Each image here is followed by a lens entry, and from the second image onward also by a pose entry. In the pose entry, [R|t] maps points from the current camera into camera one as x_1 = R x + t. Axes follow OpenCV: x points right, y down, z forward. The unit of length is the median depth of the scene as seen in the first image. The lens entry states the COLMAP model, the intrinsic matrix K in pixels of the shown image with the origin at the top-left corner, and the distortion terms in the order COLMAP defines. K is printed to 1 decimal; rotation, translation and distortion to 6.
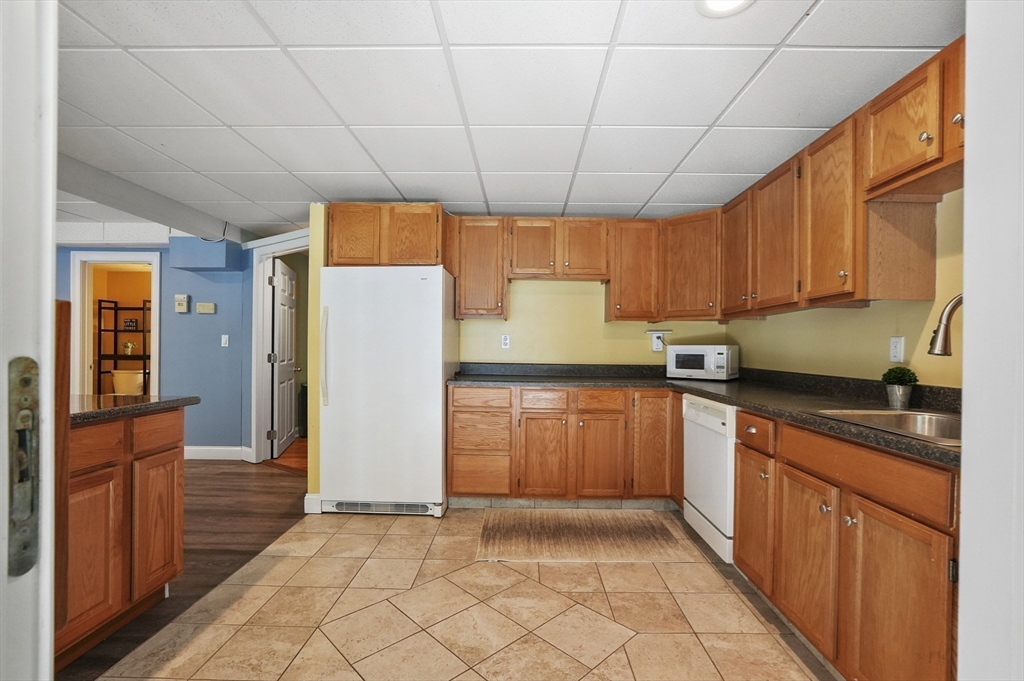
lens RADIAL K [[462.0, 0, 515.1], [0, 462.0, 345.1], [0, 0, 1]] dist [-0.002293, -0.000324]
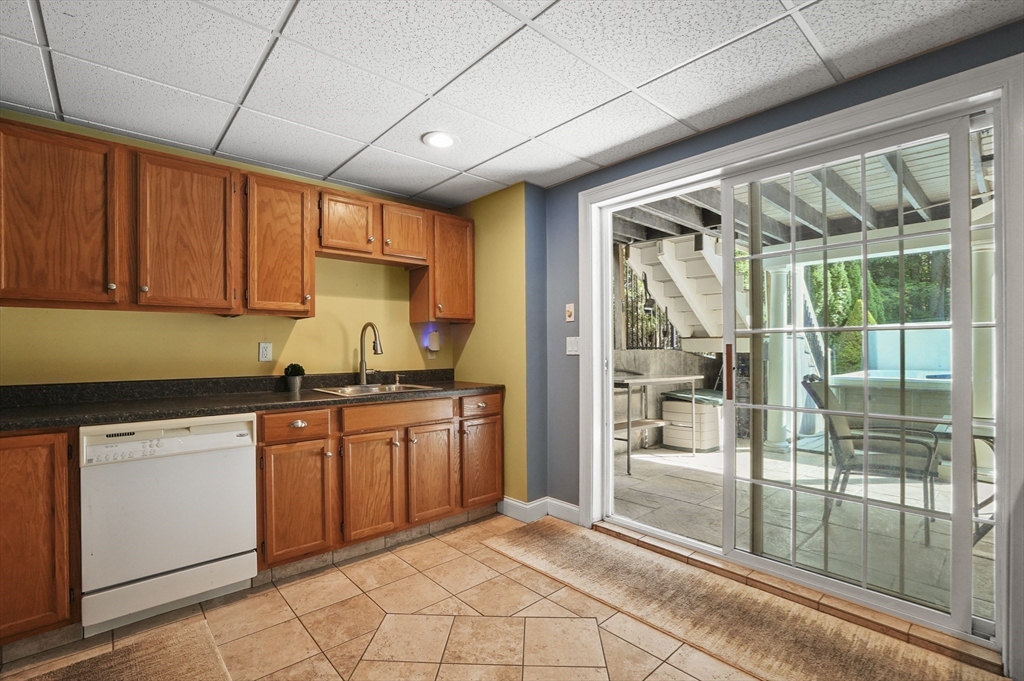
lens RADIAL K [[462.0, 0, 515.1], [0, 462.0, 345.1], [0, 0, 1]] dist [-0.002293, -0.000324]
pose [[-0.681559, 0.000994, 0.731763, -0.702899], [-0.003868, 0.999980, -0.004961, -0.008482], [-0.731753, -0.006212, -0.681542, 1.442424]]
